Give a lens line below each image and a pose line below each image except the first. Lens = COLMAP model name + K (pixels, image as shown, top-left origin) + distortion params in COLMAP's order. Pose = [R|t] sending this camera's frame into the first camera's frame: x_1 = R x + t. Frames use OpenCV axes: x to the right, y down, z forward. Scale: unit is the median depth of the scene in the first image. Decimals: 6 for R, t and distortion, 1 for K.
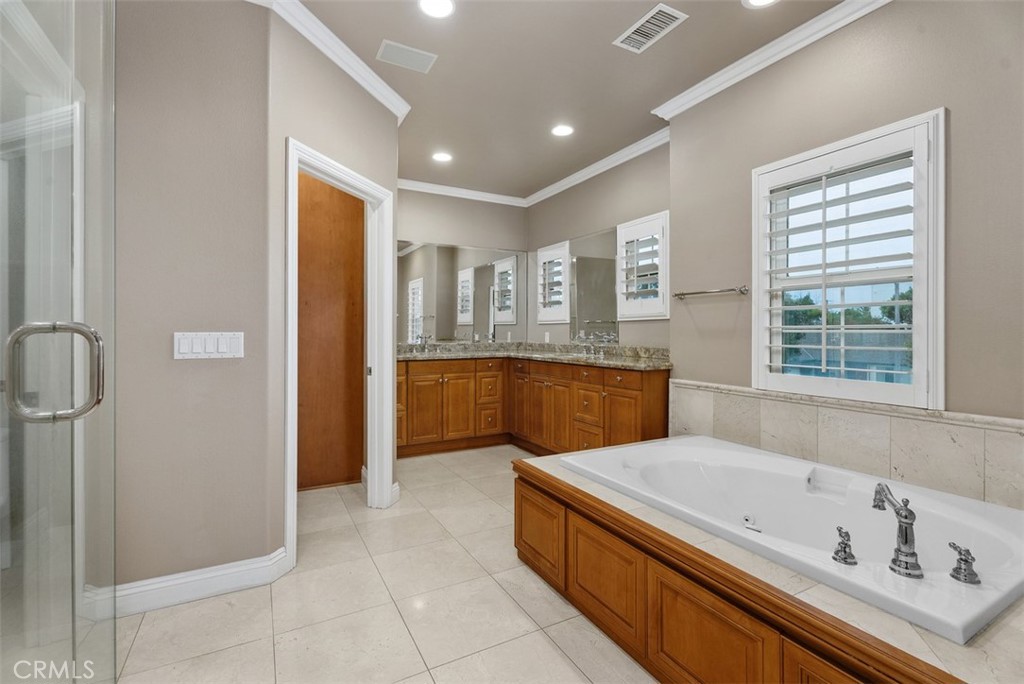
lens RADIAL K [[458.3, 0, 510.5], [0, 458.3, 335.4], [0, 0, 1]] dist [-0.001111, -0.000997]
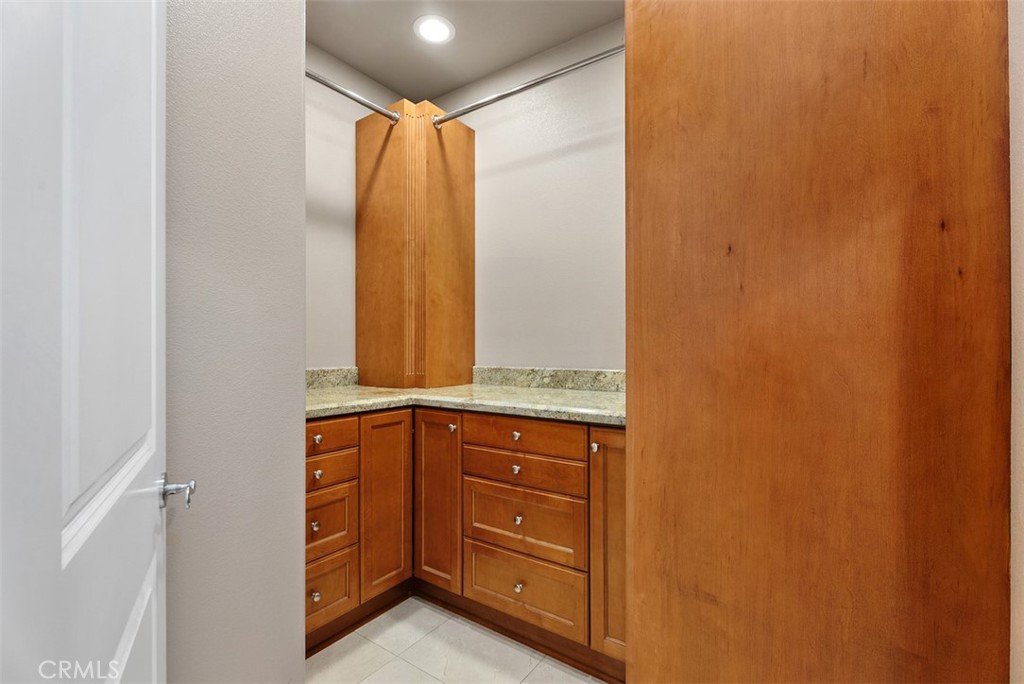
lens RADIAL K [[458.3, 0, 508.9], [0, 458.3, 342.9], [0, 0, 1]] dist [-0.001111, -0.000997]
pose [[0.442248, -0.007323, -0.896863, -0.243505], [-0.003958, 0.999941, -0.010116, -0.008610], [0.896884, 0.008024, 0.442193, 0.728661]]
